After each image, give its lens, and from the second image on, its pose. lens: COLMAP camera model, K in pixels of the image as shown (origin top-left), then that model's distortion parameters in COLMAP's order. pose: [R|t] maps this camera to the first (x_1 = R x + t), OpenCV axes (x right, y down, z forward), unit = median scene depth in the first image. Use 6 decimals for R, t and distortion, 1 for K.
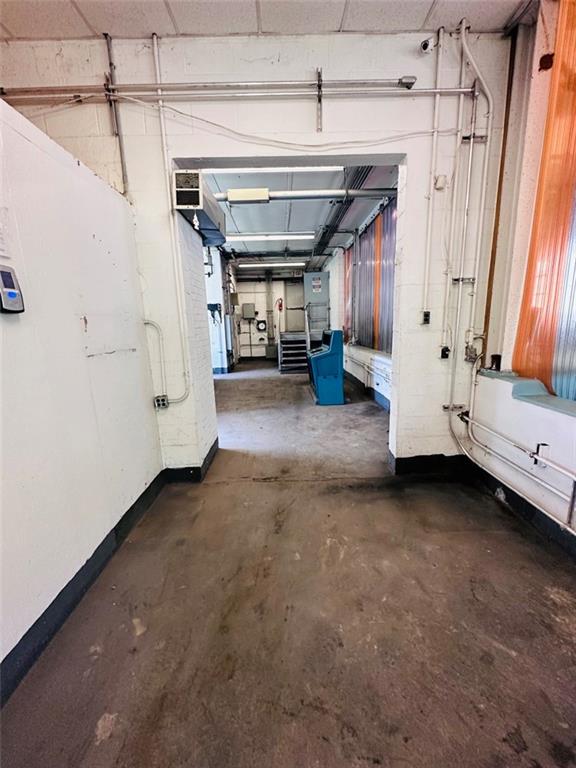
lens RADIAL K [[305.4, 0, 288.5], [0, 305.4, 383.6], [0, 0, 1]] dist [-0.000299, 0.000317]
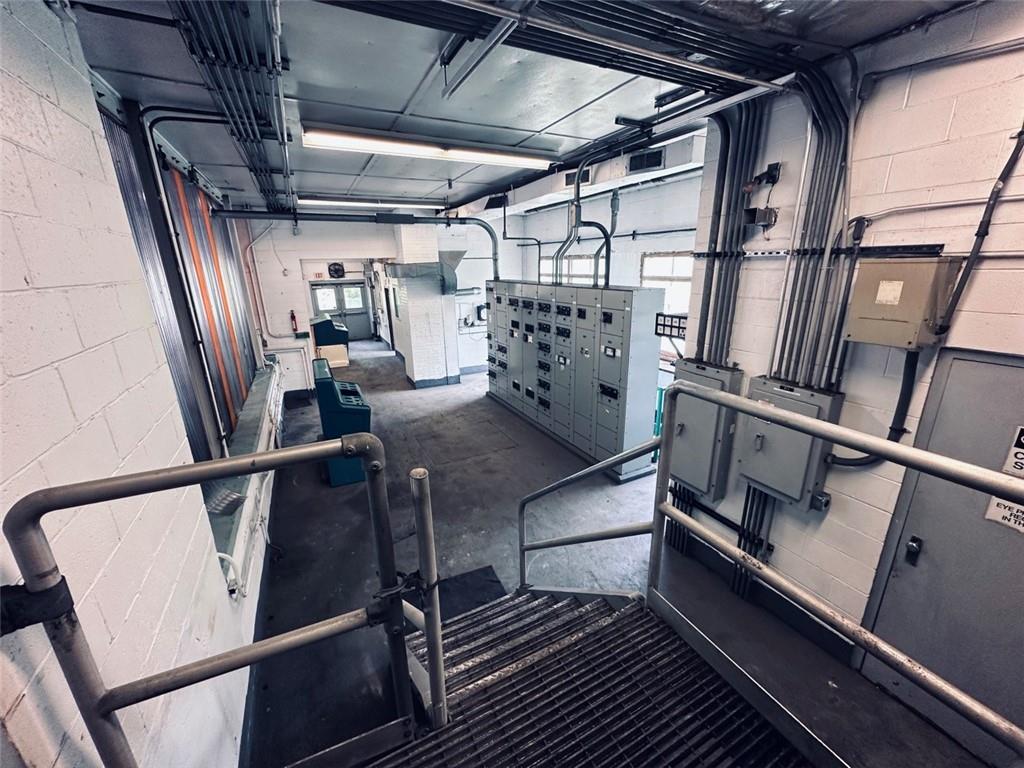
lens RADIAL K [[407.2, 0, 512.0], [0, 407.2, 384.8], [0, 0, 1]] dist [-0.000299, 0.000317]
pose [[-0.900553, 0.162359, -0.403291, 0.083021], [-0.042884, 0.889948, 0.454041, -0.350821], [0.432626, 0.426182, -0.794483, 1.194482]]
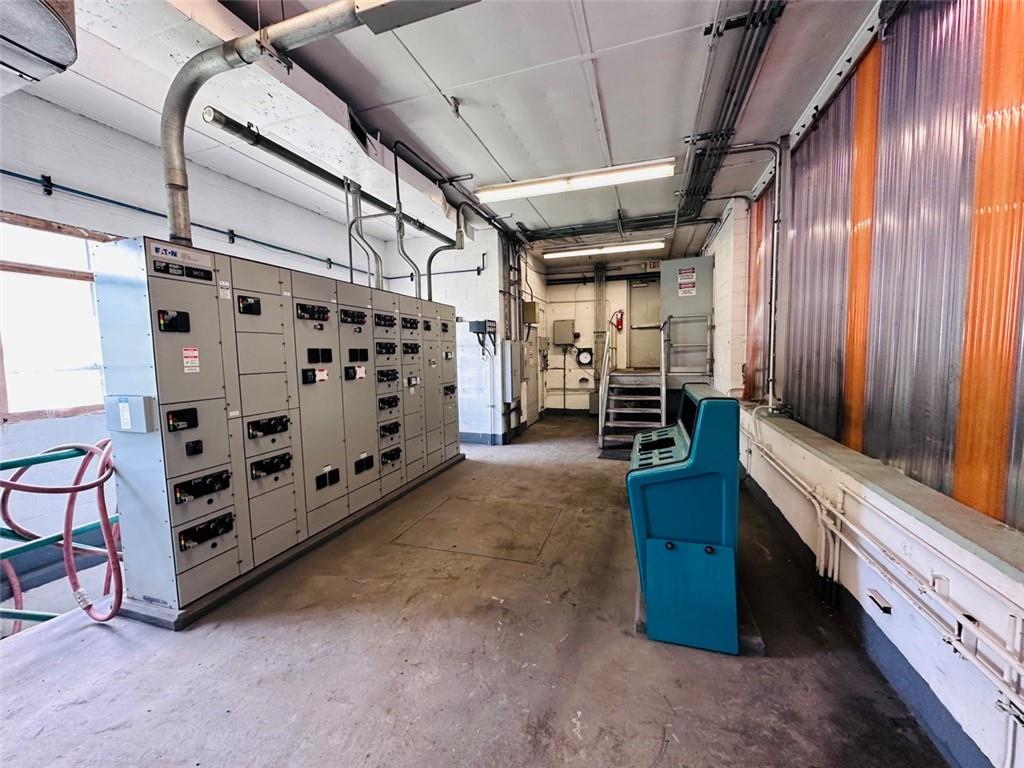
lens RADIAL K [[407.2, 0, 512.1], [0, 407.2, 385.4], [0, 0, 1]] dist [-0.000299, 0.000317]
pose [[0.941694, 0.037755, -0.334347, 0.057066], [-0.071002, 0.993606, -0.087781, -0.077473], [0.328895, 0.106402, 0.938353, 0.311256]]
